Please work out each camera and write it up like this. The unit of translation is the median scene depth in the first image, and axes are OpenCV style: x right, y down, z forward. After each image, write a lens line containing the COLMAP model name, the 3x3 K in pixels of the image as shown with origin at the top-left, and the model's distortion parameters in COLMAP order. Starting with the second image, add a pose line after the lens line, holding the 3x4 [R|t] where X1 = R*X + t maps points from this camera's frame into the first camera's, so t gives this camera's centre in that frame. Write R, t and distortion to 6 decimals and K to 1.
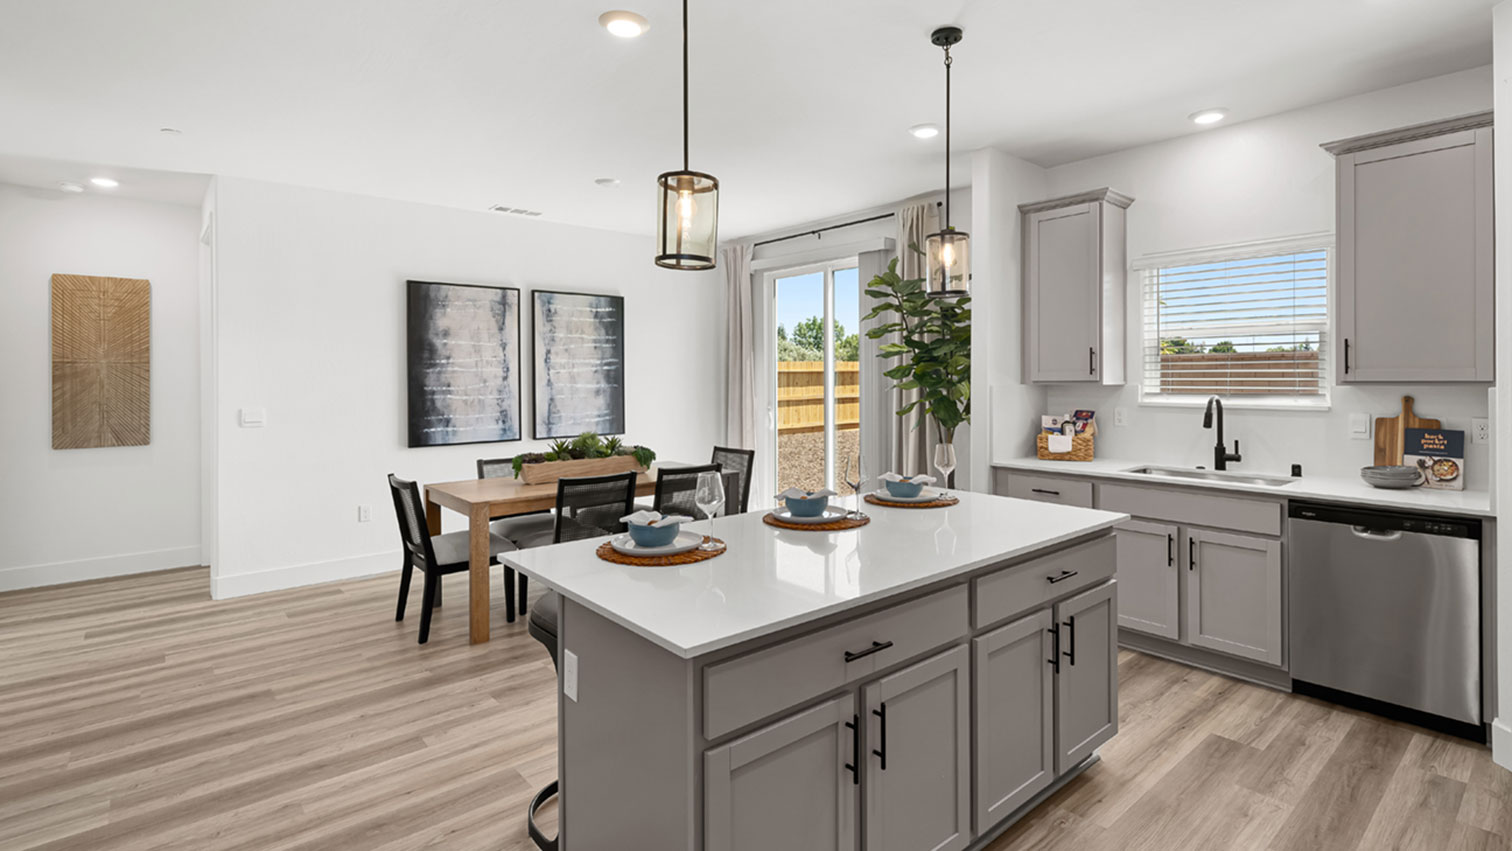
lens RADIAL K [[729.0, 0, 776.0], [0, 729.0, 380.8], [0, 0, 1]] dist [0.002111, 0.002458]
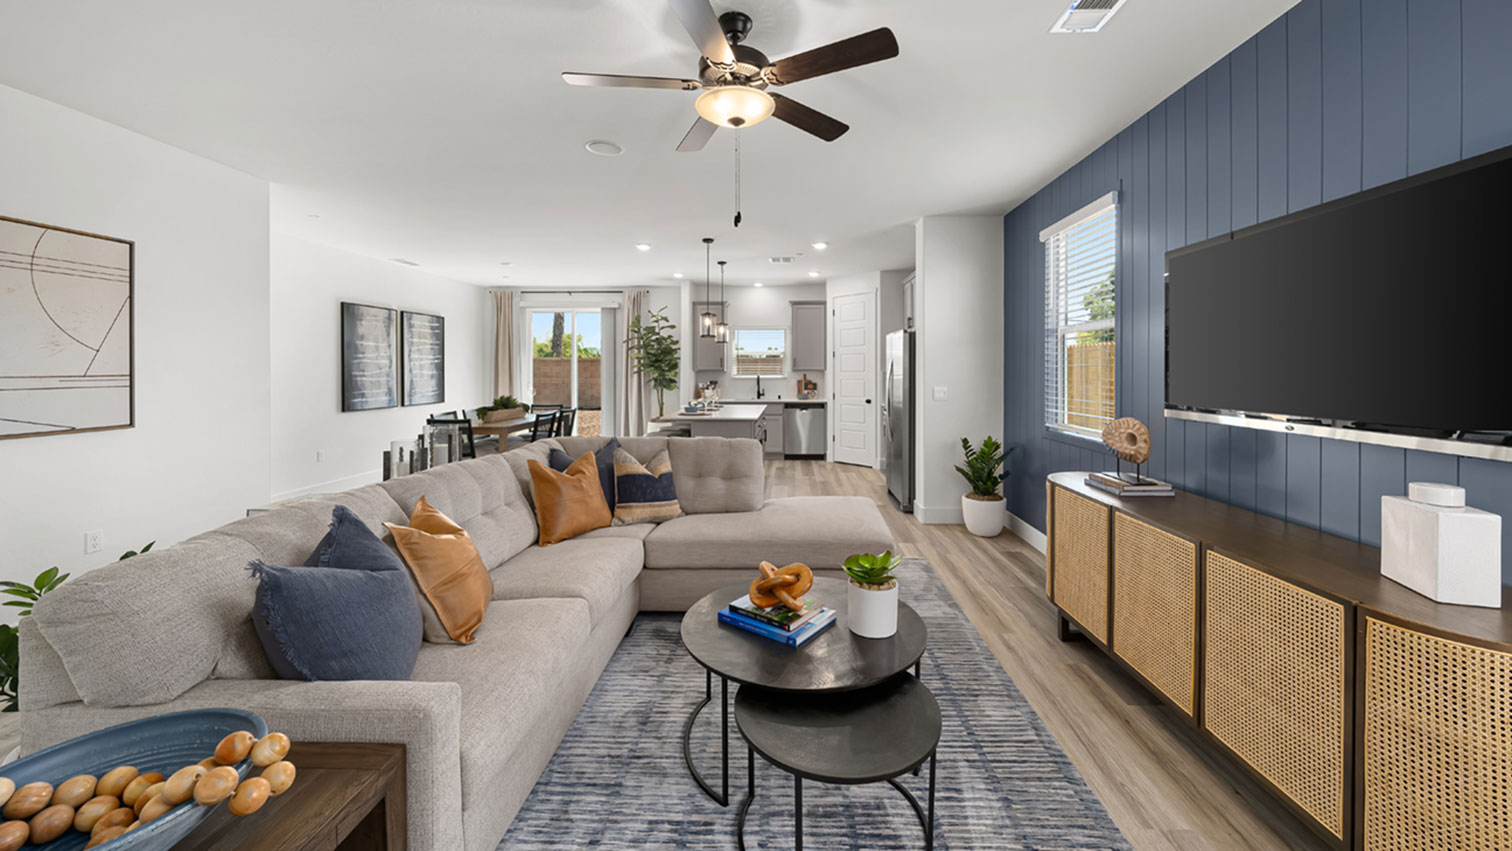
lens RADIAL K [[561.4, 0, 784.8], [0, 561.4, 371.7], [0, 0, 1]] dist [0.000483, 0.000028]
pose [[0.670259, 0.002434, 0.742124, -0.942309], [0.000821, 0.999992, -0.004021, 0.016178], [-0.742127, 0.003305, 0.670251, -0.581985]]
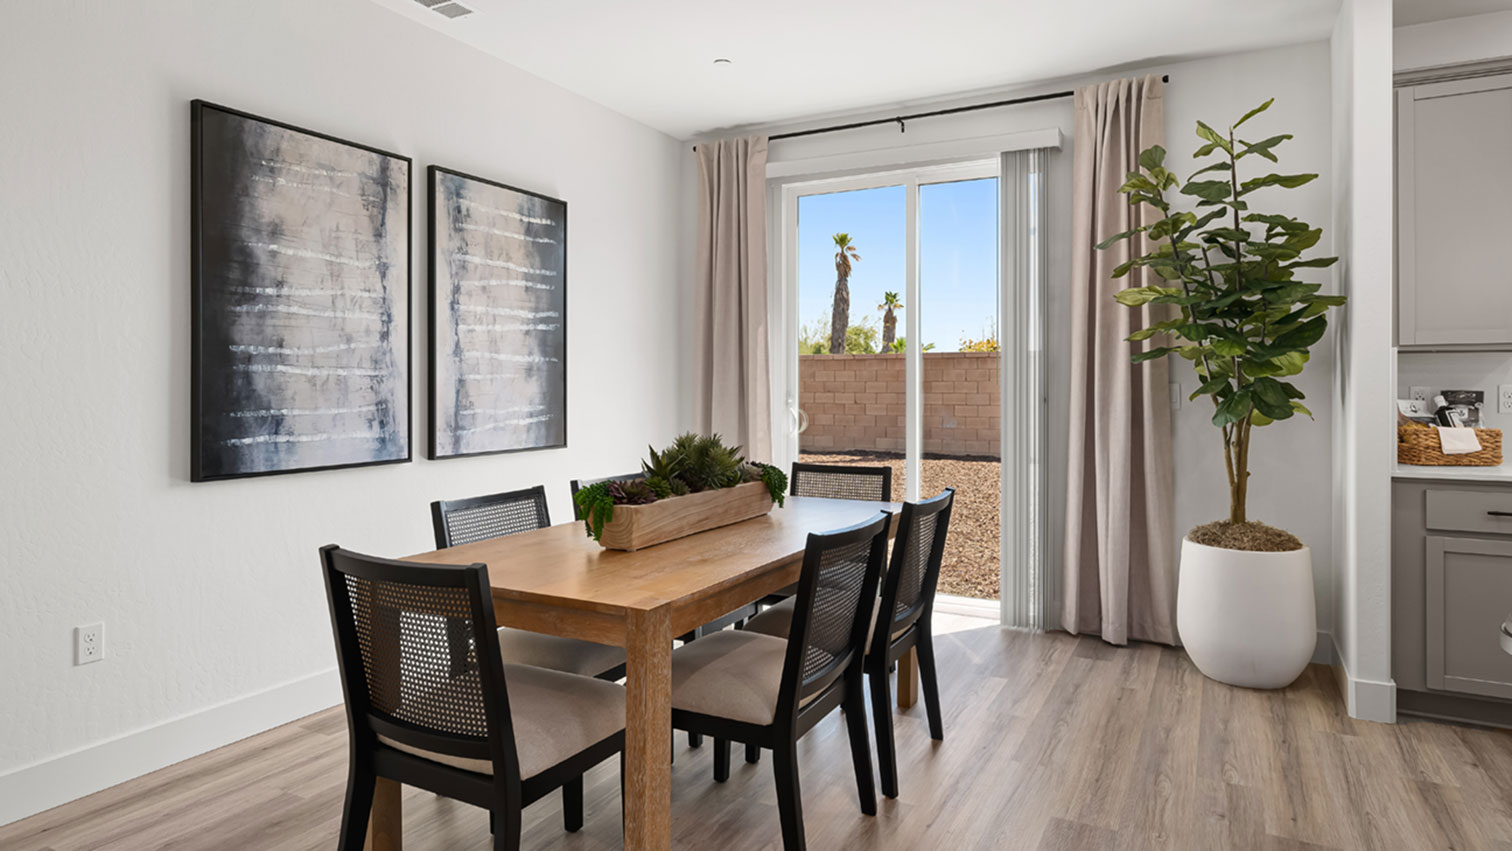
lens RADIAL K [[878.4, 0, 760.4], [0, 878.4, 383.3], [0, 0, 1]] dist [0.005709, -0.000181]
pose [[0.934063, 0.007886, 0.357022, -0.468383], [-0.004380, 0.999934, -0.010625, 0.045830], [-0.357083, 0.008361, 0.934035, 0.480422]]
